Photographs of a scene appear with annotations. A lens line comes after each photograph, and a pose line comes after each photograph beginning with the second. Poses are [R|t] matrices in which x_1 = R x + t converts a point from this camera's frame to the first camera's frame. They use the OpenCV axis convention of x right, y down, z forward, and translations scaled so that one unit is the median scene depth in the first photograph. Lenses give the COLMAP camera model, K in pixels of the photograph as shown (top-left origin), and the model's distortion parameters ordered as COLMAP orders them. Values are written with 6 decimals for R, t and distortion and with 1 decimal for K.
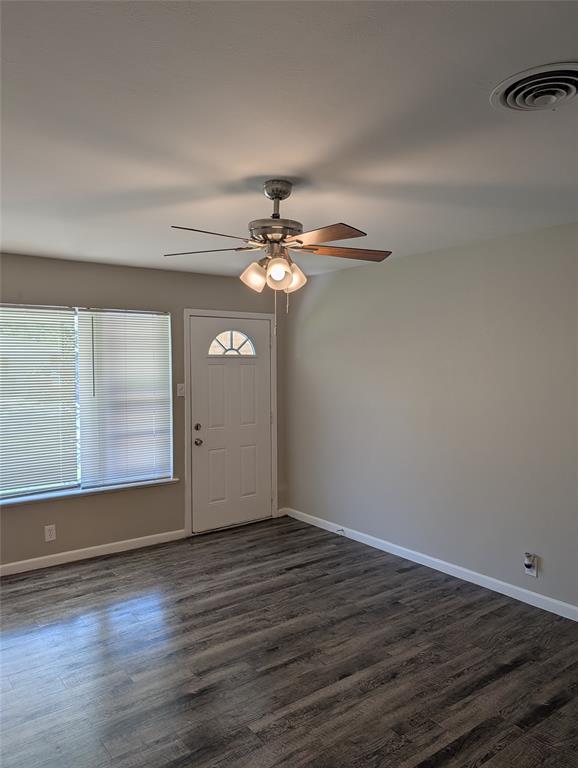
lens RADIAL K [[554.0, 0, 288.8], [0, 554.0, 383.7], [0, 0, 1]] dist [0.017210, -0.010292]
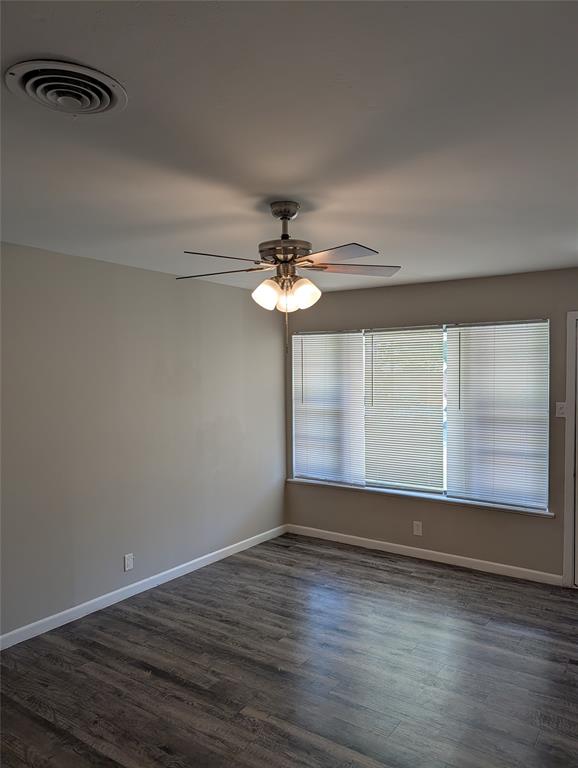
lens RADIAL K [[554.0, 0, 301.8], [0, 554.0, 397.3], [0, 0, 1]] dist [0.017210, -0.010292]
pose [[0.325897, 0.035439, -0.944741, 0.588854], [-0.040150, 0.998914, 0.023621, -0.014136], [0.944552, 0.030233, 0.326966, 0.438376]]
